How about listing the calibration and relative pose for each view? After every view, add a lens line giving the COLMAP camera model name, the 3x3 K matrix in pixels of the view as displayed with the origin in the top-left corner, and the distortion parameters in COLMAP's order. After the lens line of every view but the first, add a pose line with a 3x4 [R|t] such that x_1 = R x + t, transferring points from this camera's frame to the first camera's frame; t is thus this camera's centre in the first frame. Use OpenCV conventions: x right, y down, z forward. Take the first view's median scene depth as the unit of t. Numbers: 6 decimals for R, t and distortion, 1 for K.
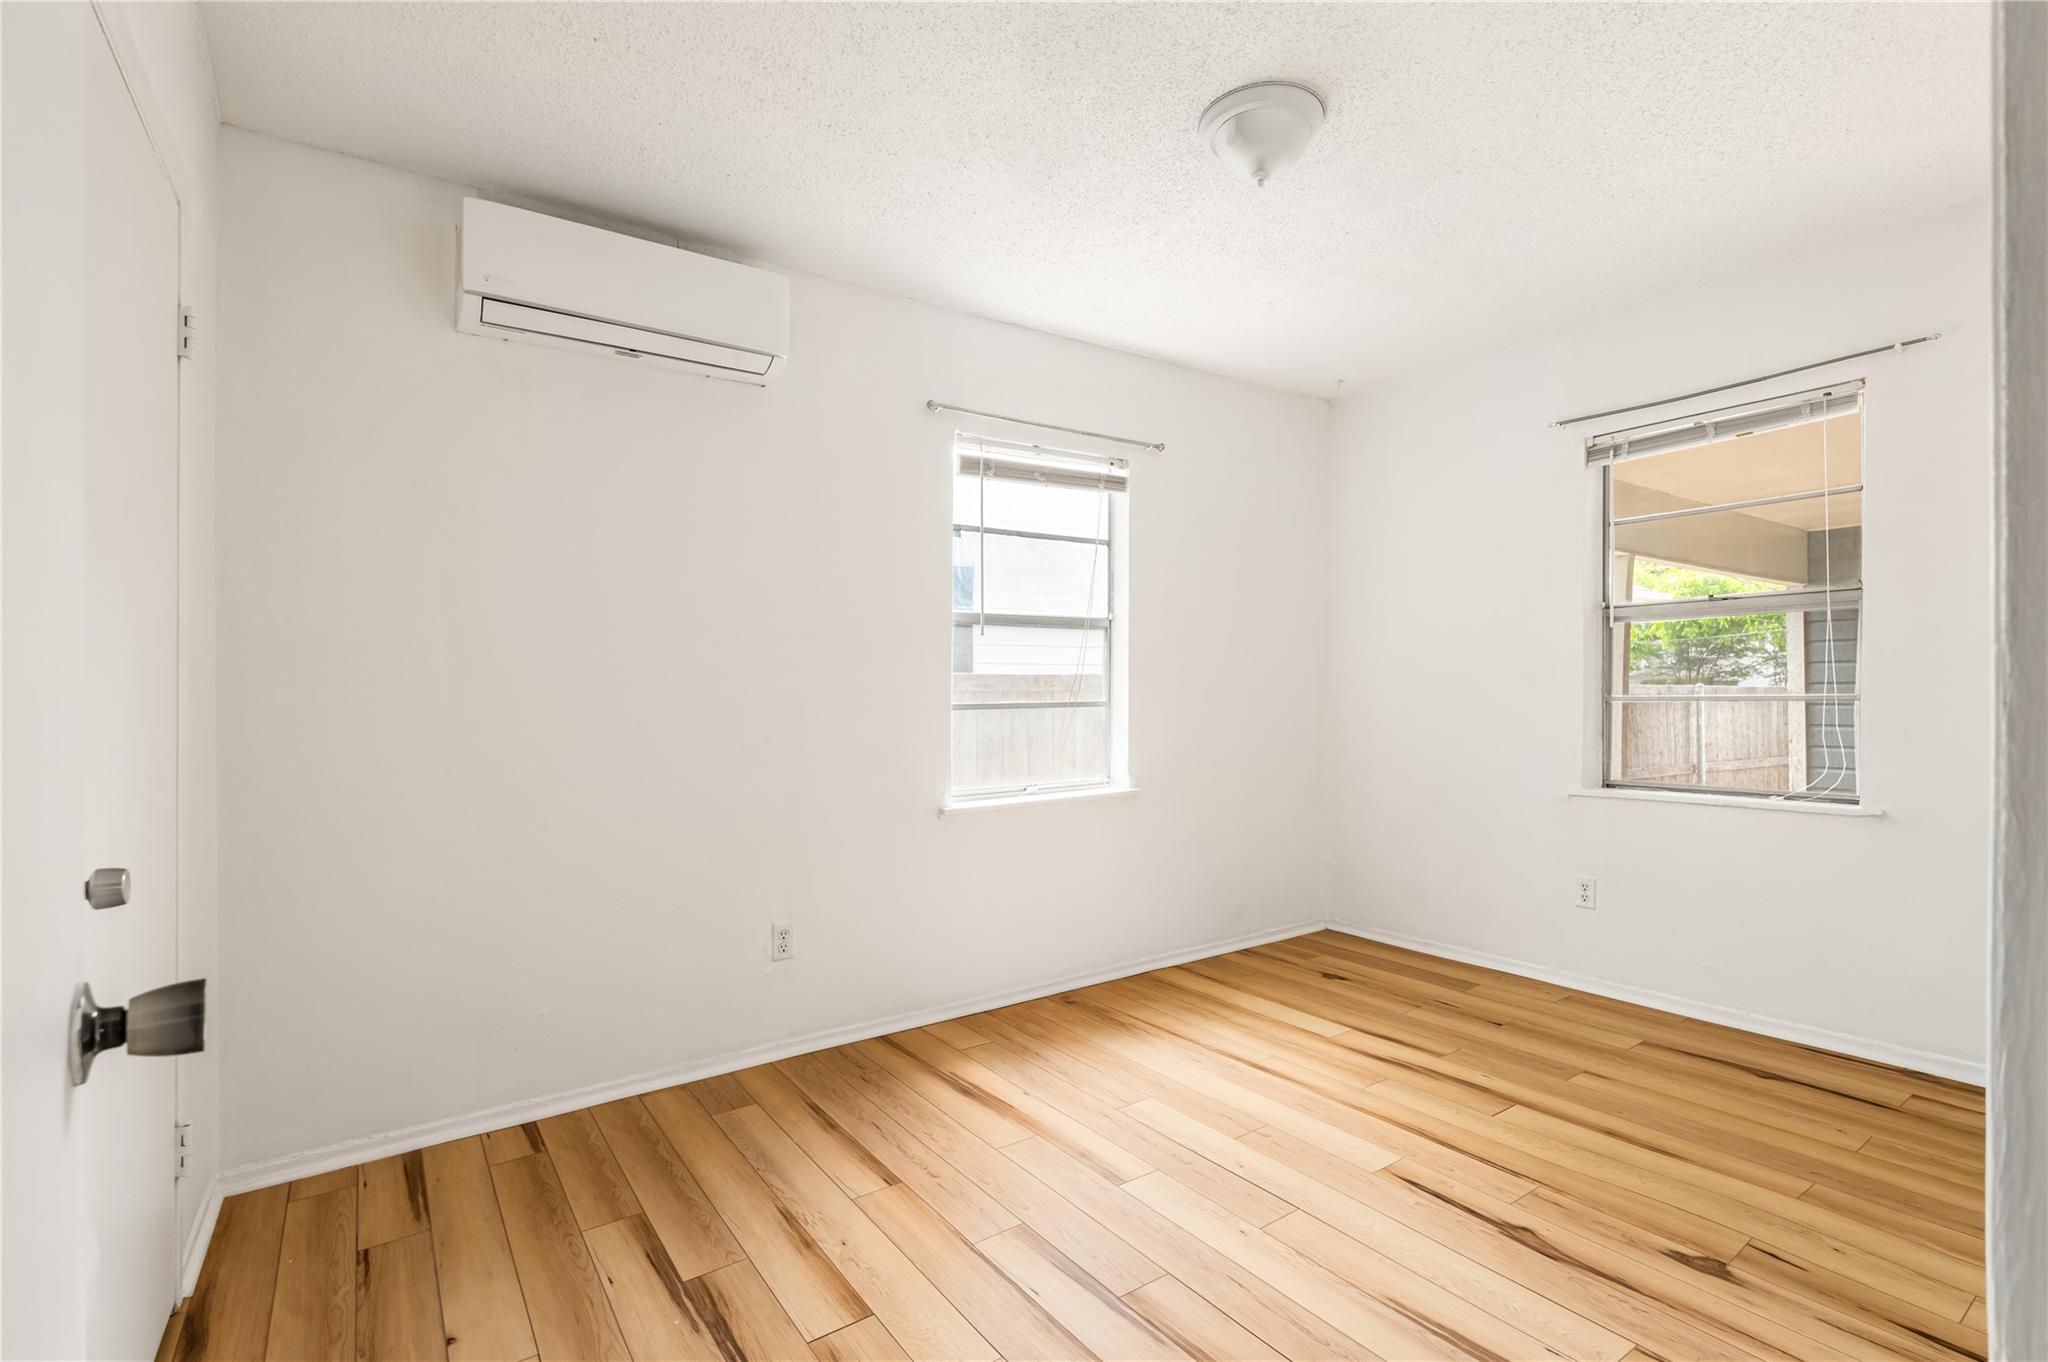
lens RADIAL K [[946.2, 0, 1036.1], [0, 946.2, 694.7], [0, 0, 1]] dist [0.001062, -0.001246]
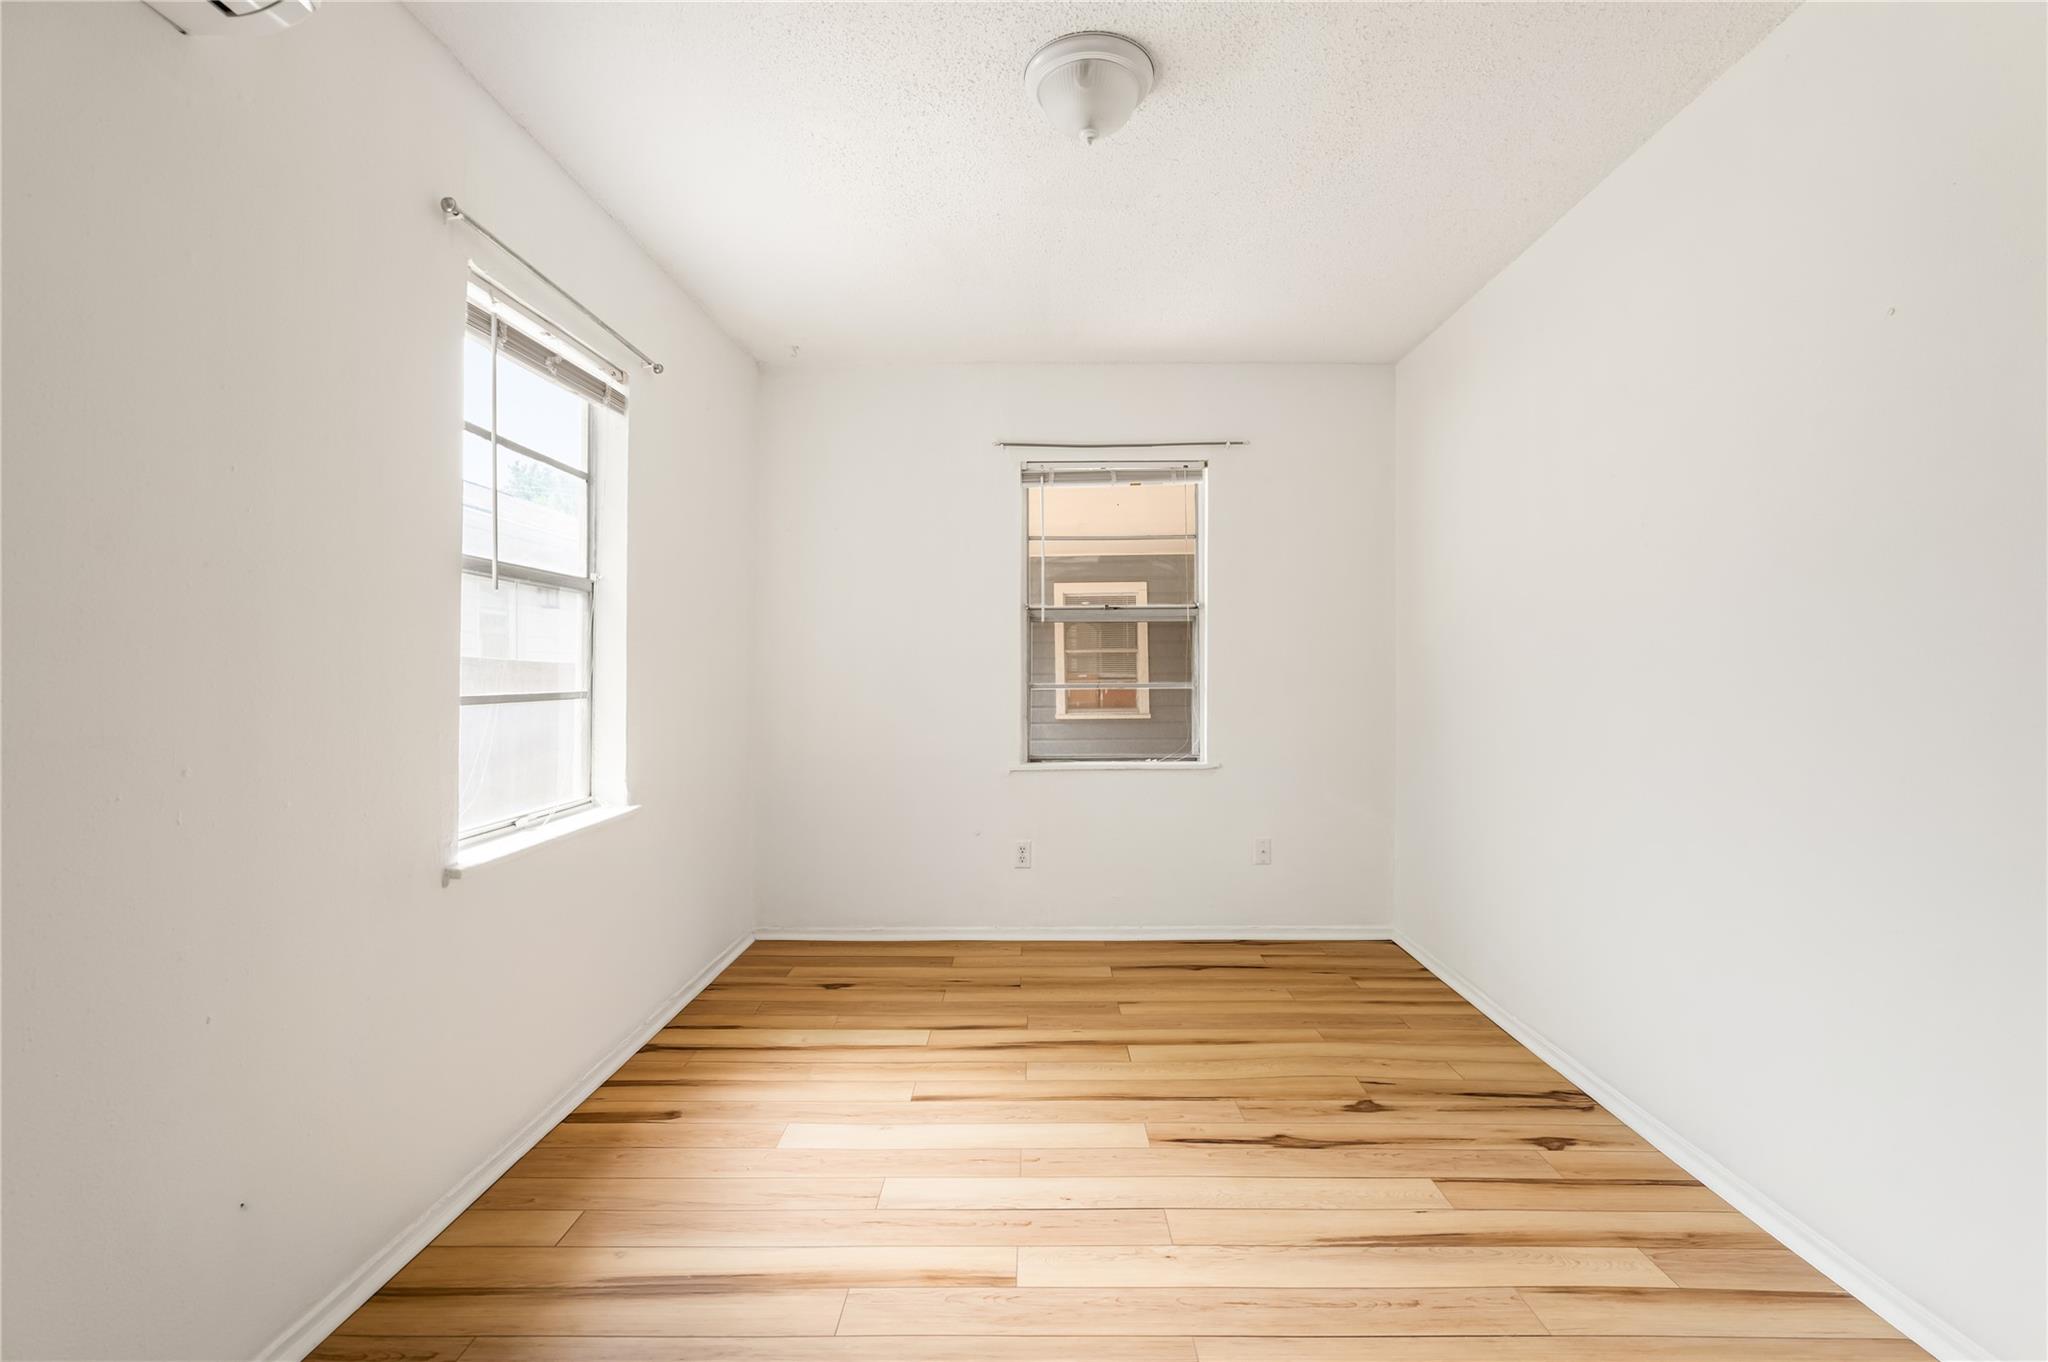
lens RADIAL K [[946.2, 0, 1028.0], [0, 946.2, 672.2], [0, 0, 1]] dist [0.001062, -0.001246]
pose [[0.581731, 0.010669, 0.813311, -0.414367], [0.000131, 0.999913, -0.013211, 0.002186], [-0.813381, 0.007792, 0.581679, 0.372855]]
